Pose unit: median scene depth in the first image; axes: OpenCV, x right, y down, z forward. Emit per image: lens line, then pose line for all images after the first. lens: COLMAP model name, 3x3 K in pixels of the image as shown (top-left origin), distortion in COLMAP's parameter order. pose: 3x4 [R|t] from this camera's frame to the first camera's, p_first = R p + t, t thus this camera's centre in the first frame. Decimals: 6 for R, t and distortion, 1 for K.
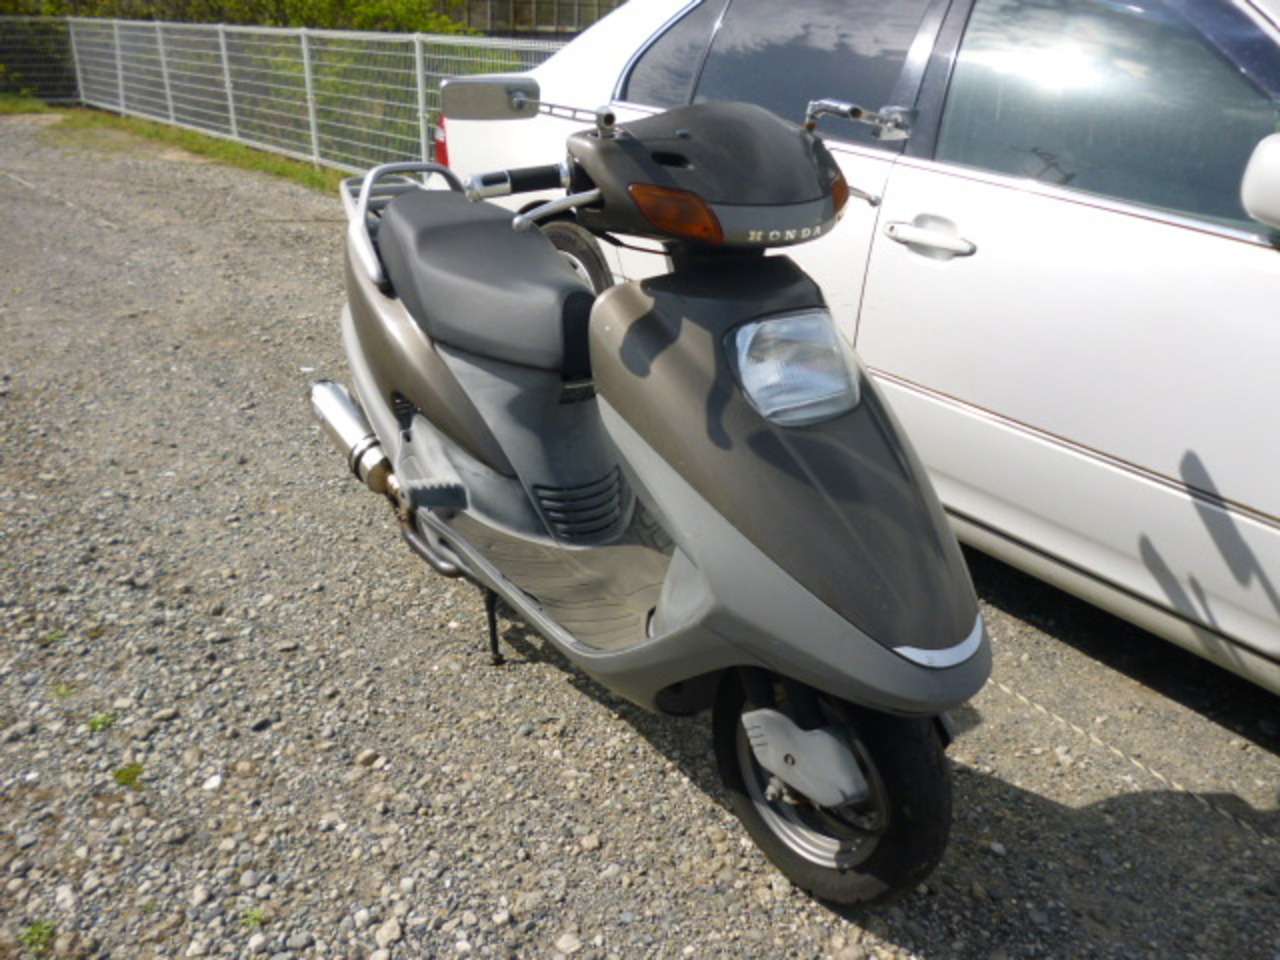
lens RADIAL K [[1071.3, 0, 638.6], [0, 1071.3, 488.5], [0, 0, 1]] dist [-0.034662, 0.004832]
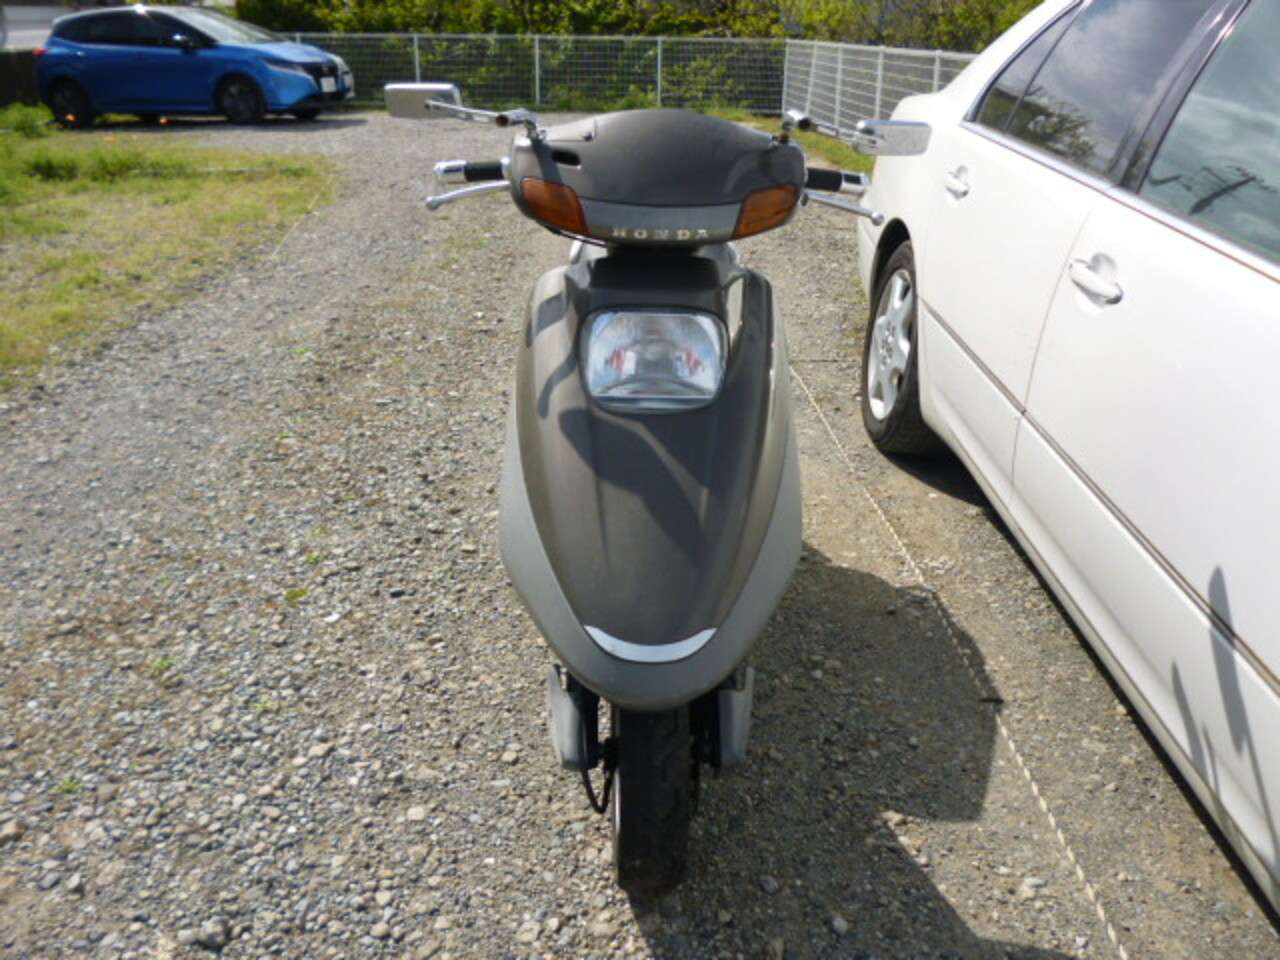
lens RADIAL K [[1071.3, 0, 637.1], [0, 1071.3, 474.8], [0, 0, 1]] dist [-0.034662, 0.004832]
pose [[0.805367, 0.215052, -0.552392, 0.575279], [-0.231819, 0.971920, 0.040395, -0.032563], [0.545568, 0.095522, 0.832605, 0.096831]]
